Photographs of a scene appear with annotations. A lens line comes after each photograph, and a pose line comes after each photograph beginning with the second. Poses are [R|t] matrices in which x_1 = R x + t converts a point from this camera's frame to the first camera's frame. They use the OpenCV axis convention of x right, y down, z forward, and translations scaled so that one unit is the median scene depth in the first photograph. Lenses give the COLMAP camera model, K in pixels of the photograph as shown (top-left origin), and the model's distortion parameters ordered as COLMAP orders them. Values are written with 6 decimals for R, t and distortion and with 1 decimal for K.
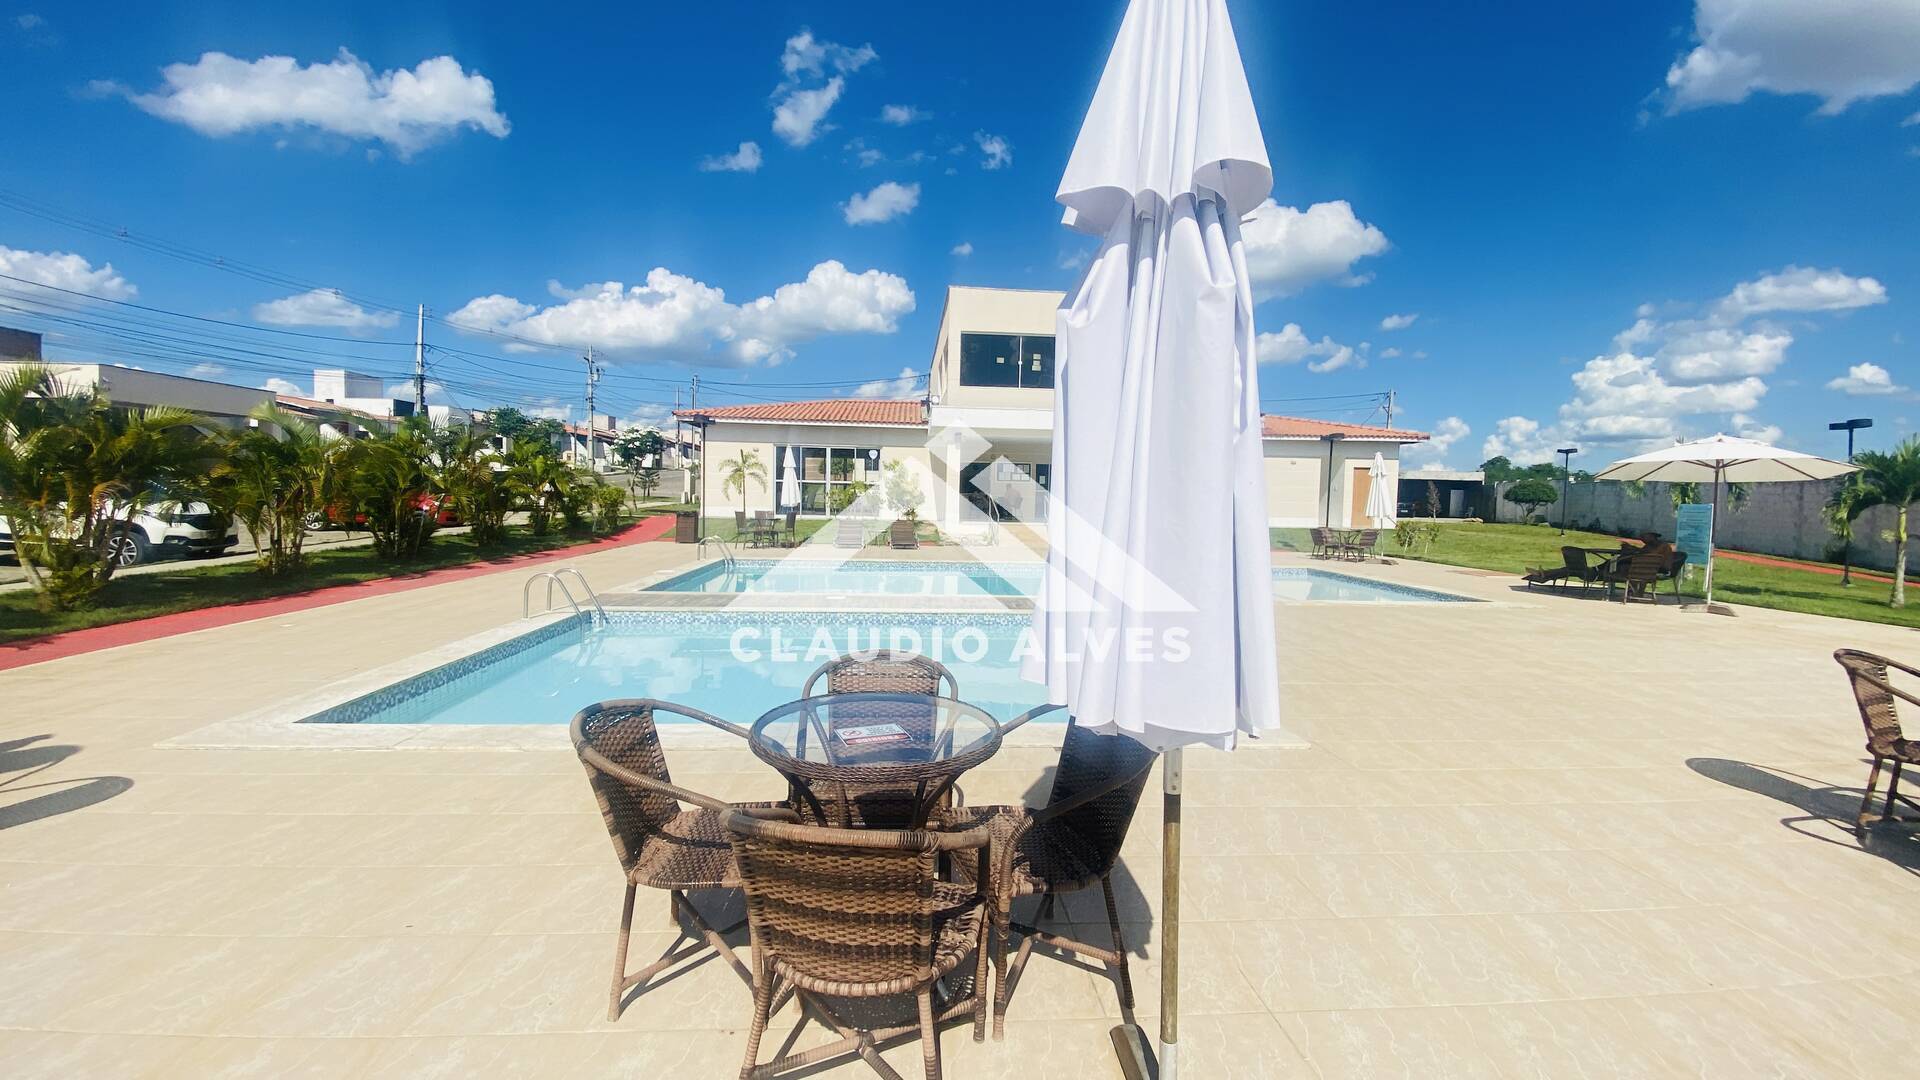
lens RADIAL K [[783.6, 0, 935.3], [0, 783.6, 544.7], [0, 0, 1]] dist [0.023178, -0.018998]
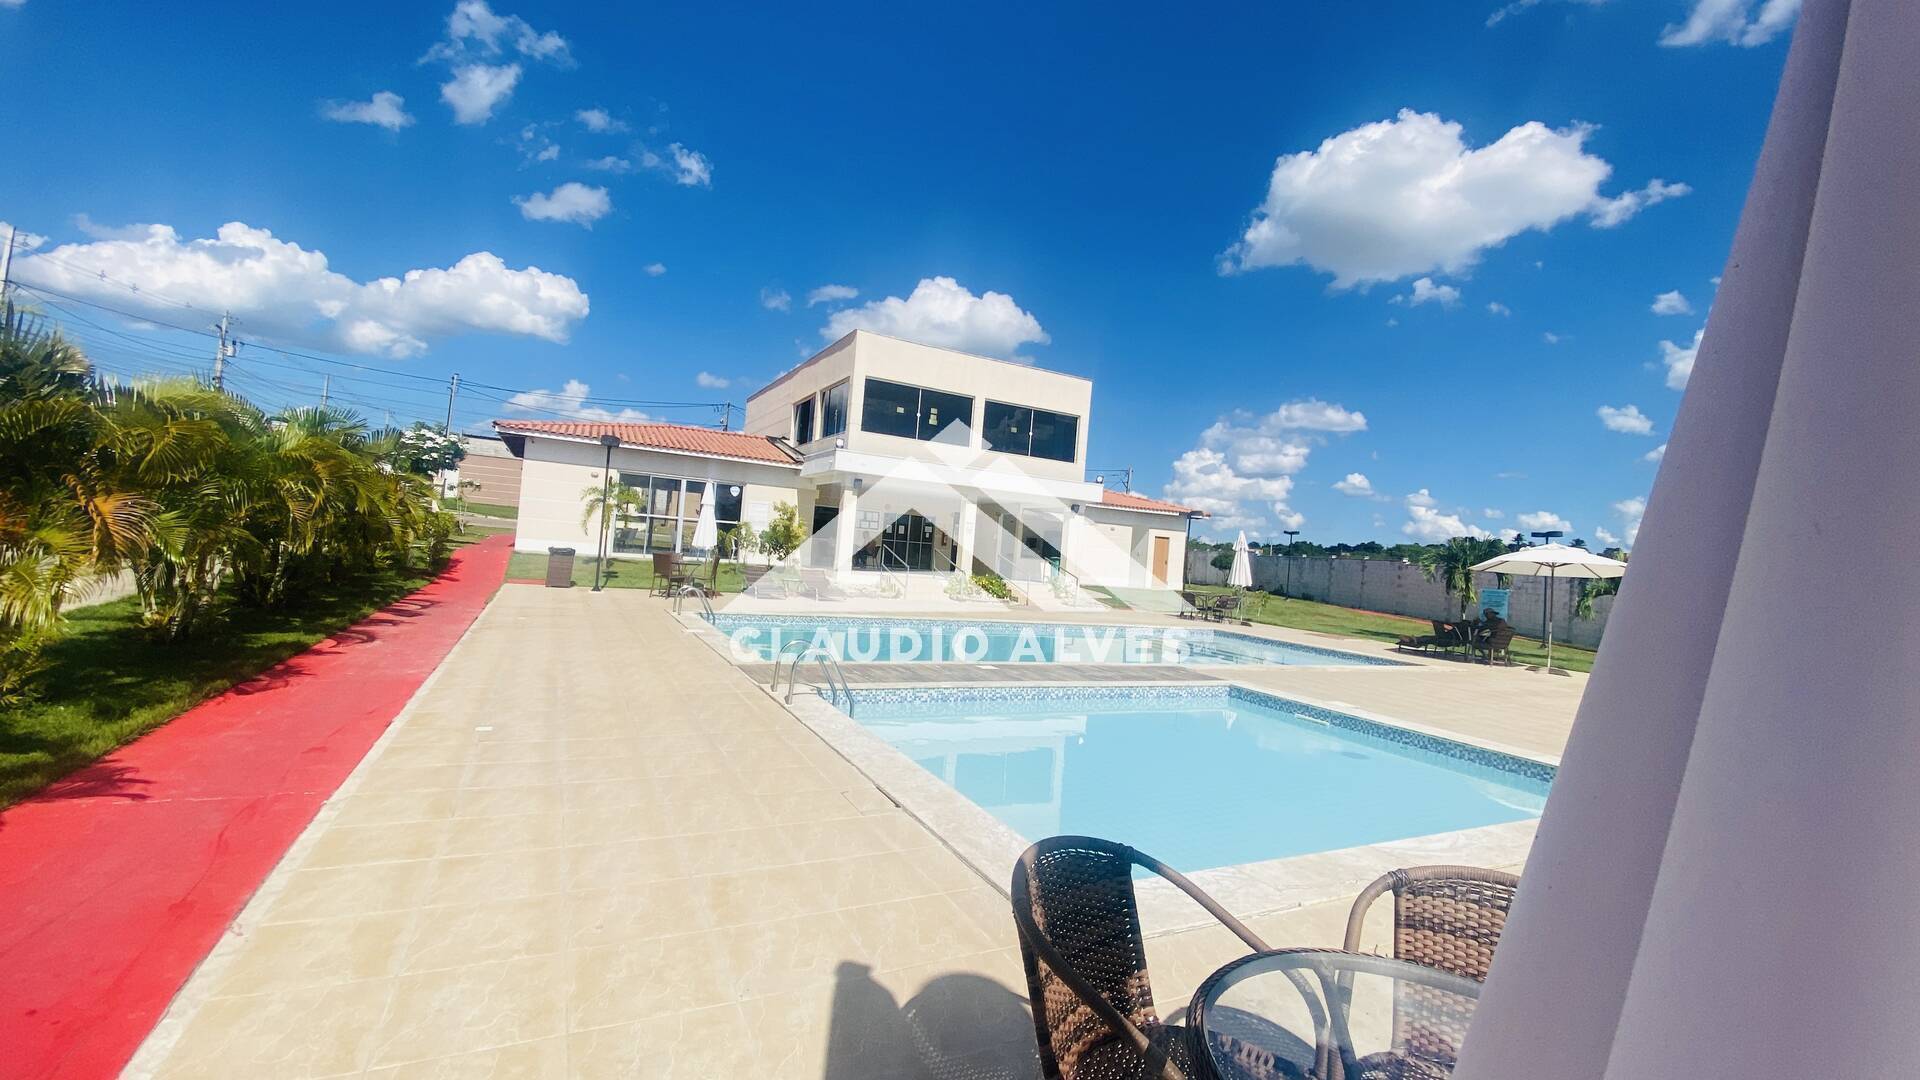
lens RADIAL K [[791.3, 0, 938.0], [0, 791.3, 535.5], [0, 0, 1]] dist [0.018631, -0.018523]
pose [[0.920608, 0.058585, 0.386068, -0.202996], [-0.034492, 0.997017, -0.069047, -0.007859], [-0.388961, 0.050249, 0.919883, 0.055467]]
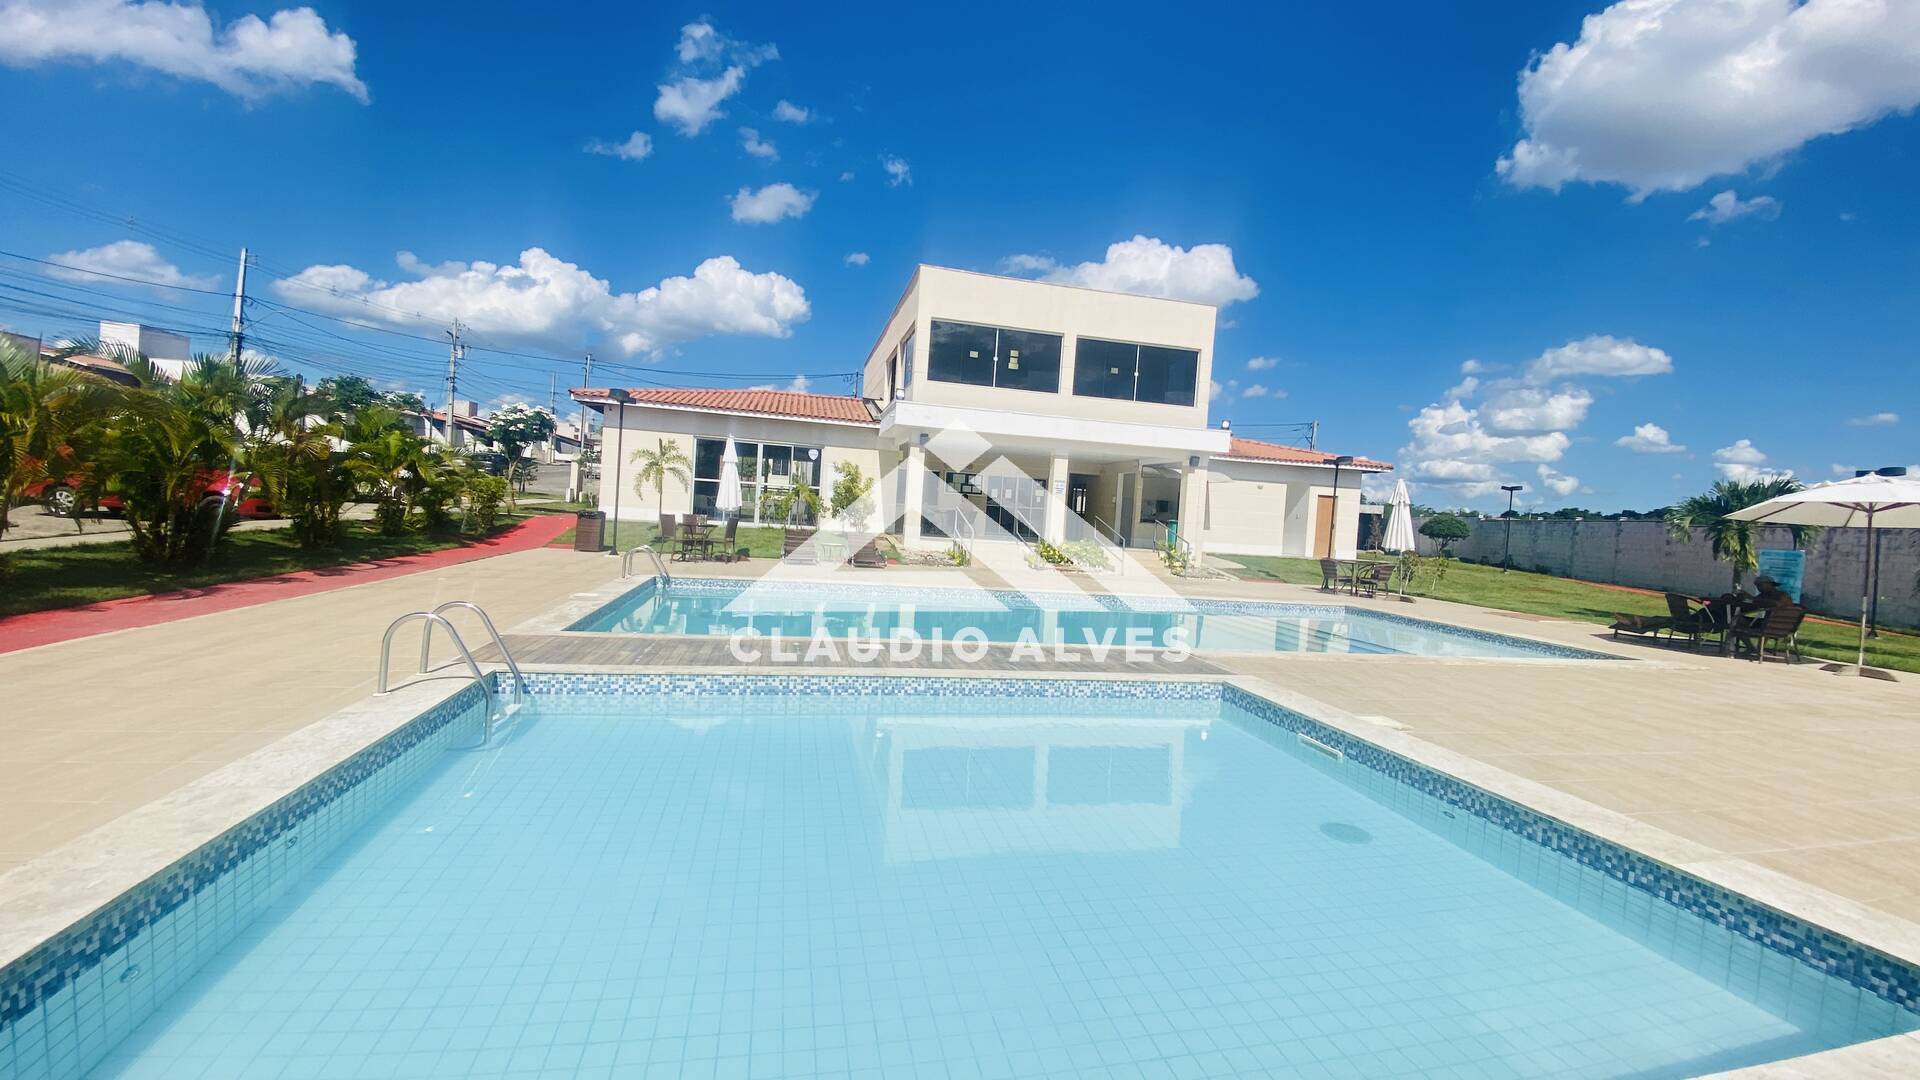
lens RADIAL K [[791.3, 0, 938.0], [0, 791.3, 535.5], [0, 0, 1]] dist [0.018631, -0.018523]
pose [[0.988327, 0.037444, 0.147673, -0.063992], [-0.033280, 0.998978, -0.030569, -0.003829], [-0.148667, 0.025298, 0.988564, 0.112107]]
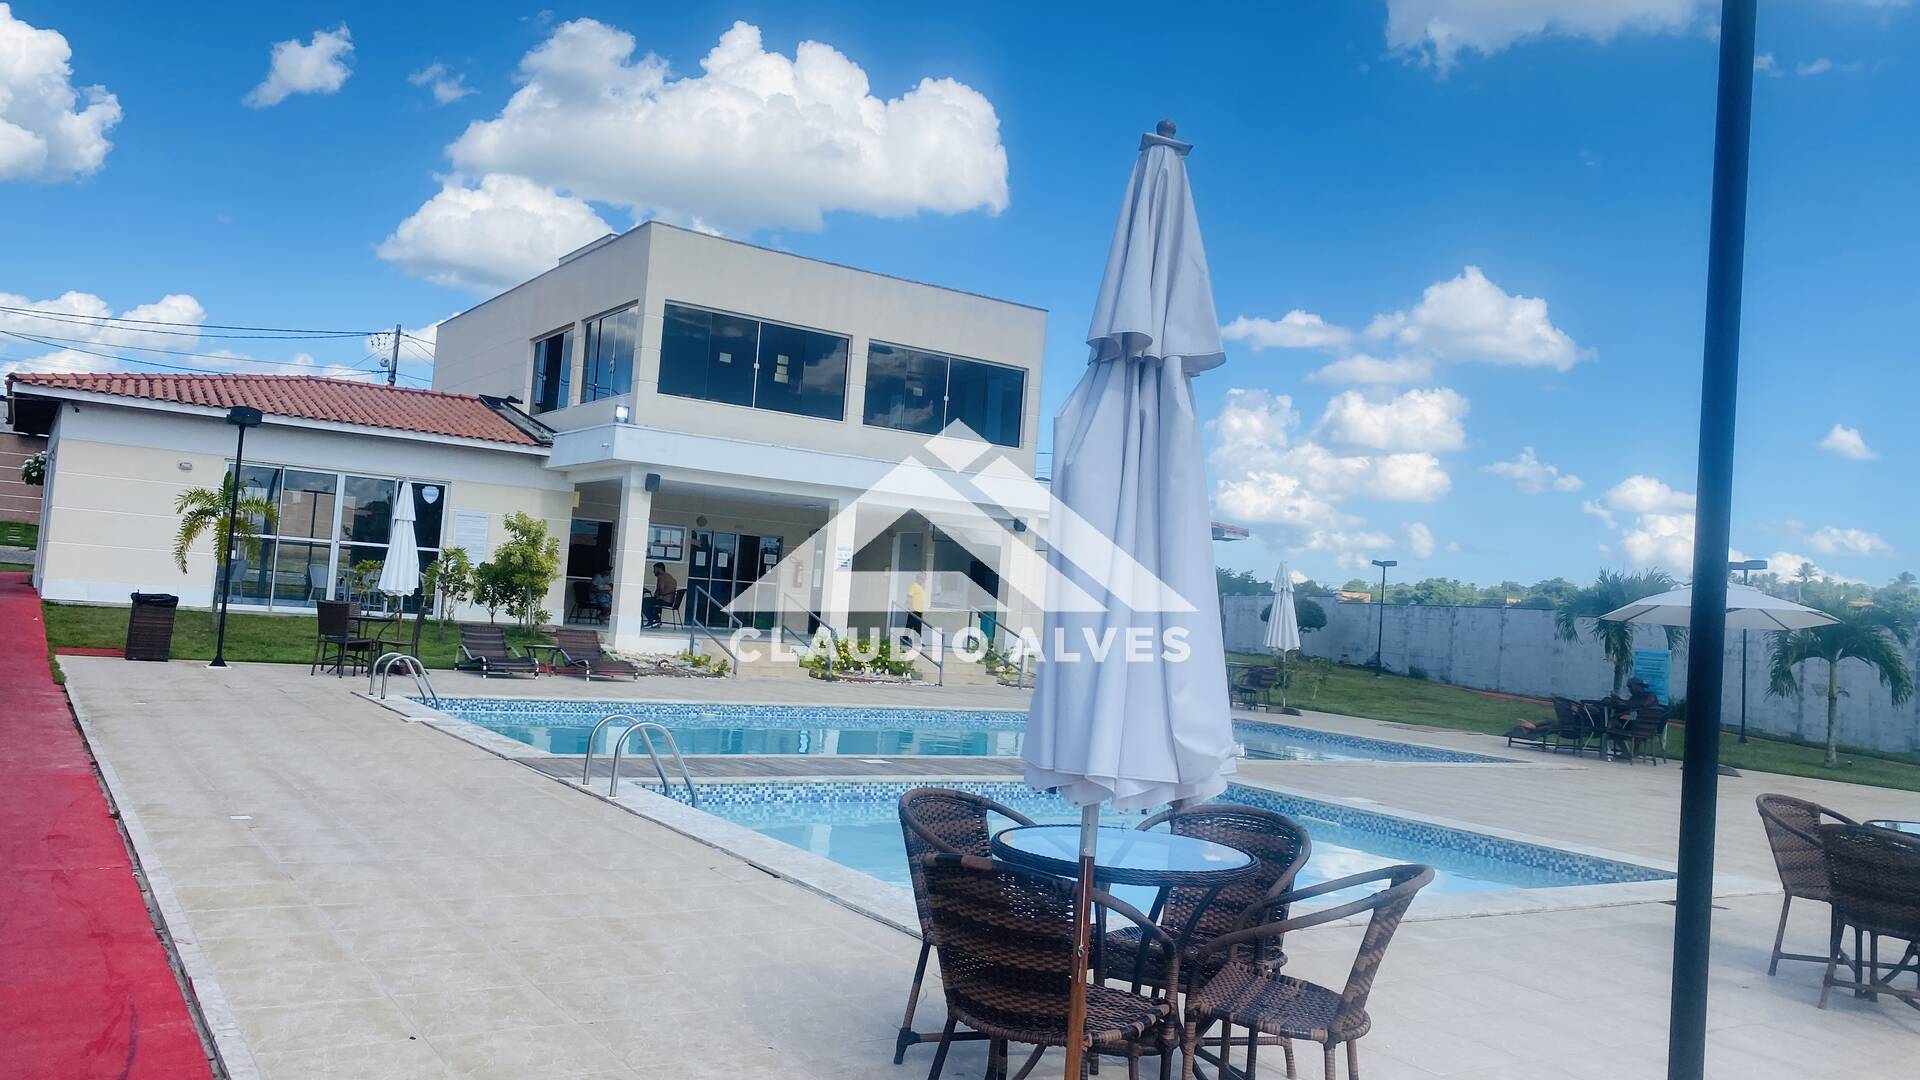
lens RADIAL K [[1511.9, 0, 960.0], [0, 1511.9, 540.0], [0, 0, 1]] dist [0.048003, 0.000407]
pose [[0.867794, 0.064751, 0.492687, -0.252713], [-0.022050, 0.995515, -0.091996, -0.000173], [-0.496434, 0.068970, 0.865330, -0.042816]]
